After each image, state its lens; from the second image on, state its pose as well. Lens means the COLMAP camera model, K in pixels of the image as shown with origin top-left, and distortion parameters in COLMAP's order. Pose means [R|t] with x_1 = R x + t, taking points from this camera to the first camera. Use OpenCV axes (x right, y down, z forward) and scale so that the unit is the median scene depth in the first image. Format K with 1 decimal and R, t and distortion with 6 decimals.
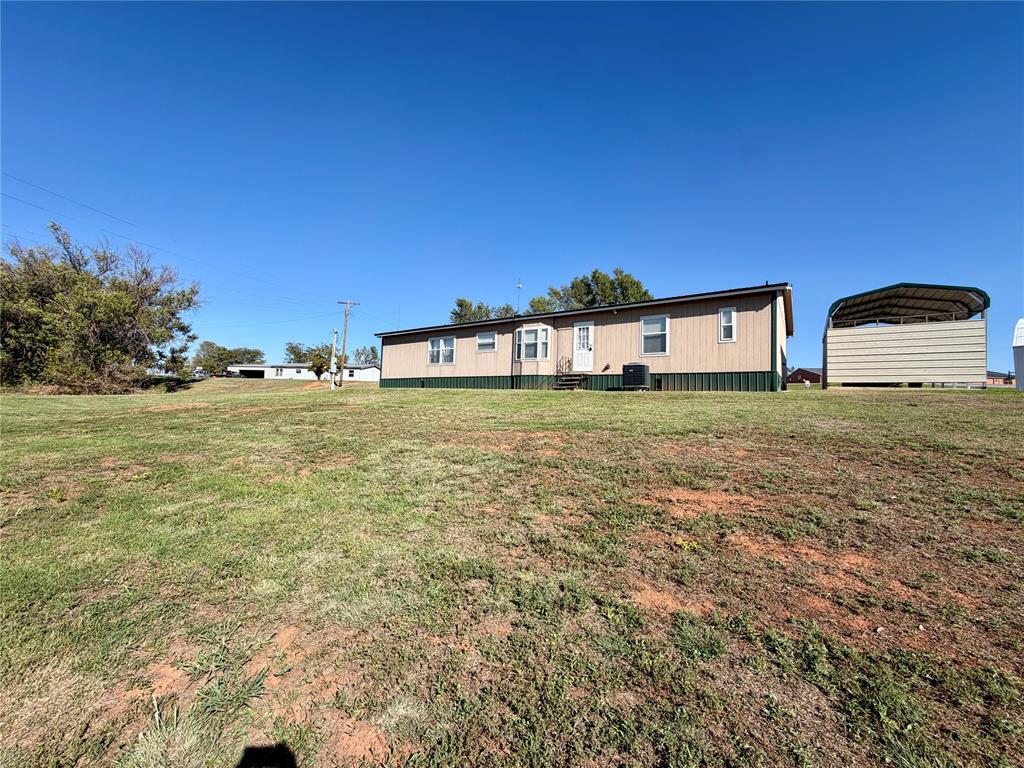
lens RADIAL K [[407.0, 0, 510.7], [0, 407.0, 384.1], [0, 0, 1]] dist [-0.000495, 0.000219]
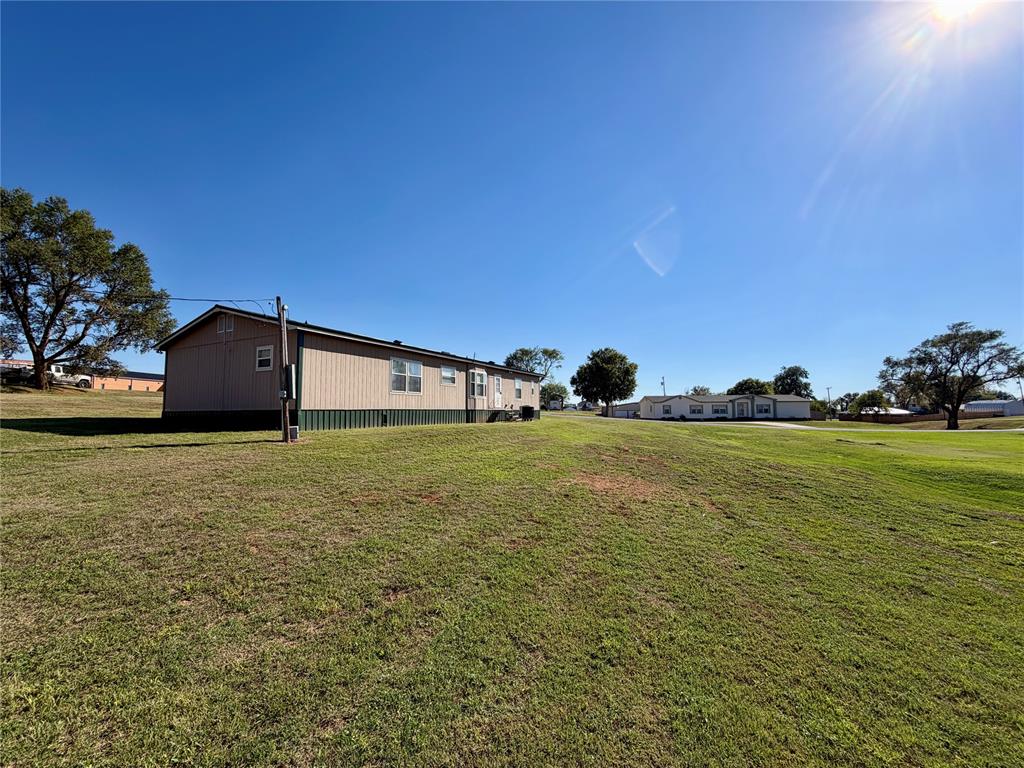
lens RADIAL K [[407.0, 0, 510.7], [0, 407.0, 384.1], [0, 0, 1]] dist [-0.000495, 0.000219]
pose [[-0.176638, 0.047373, 0.983135, -1.431603], [-0.034781, 0.997917, -0.054334, -0.043477], [-0.983661, -0.043791, -0.174622, 1.350796]]
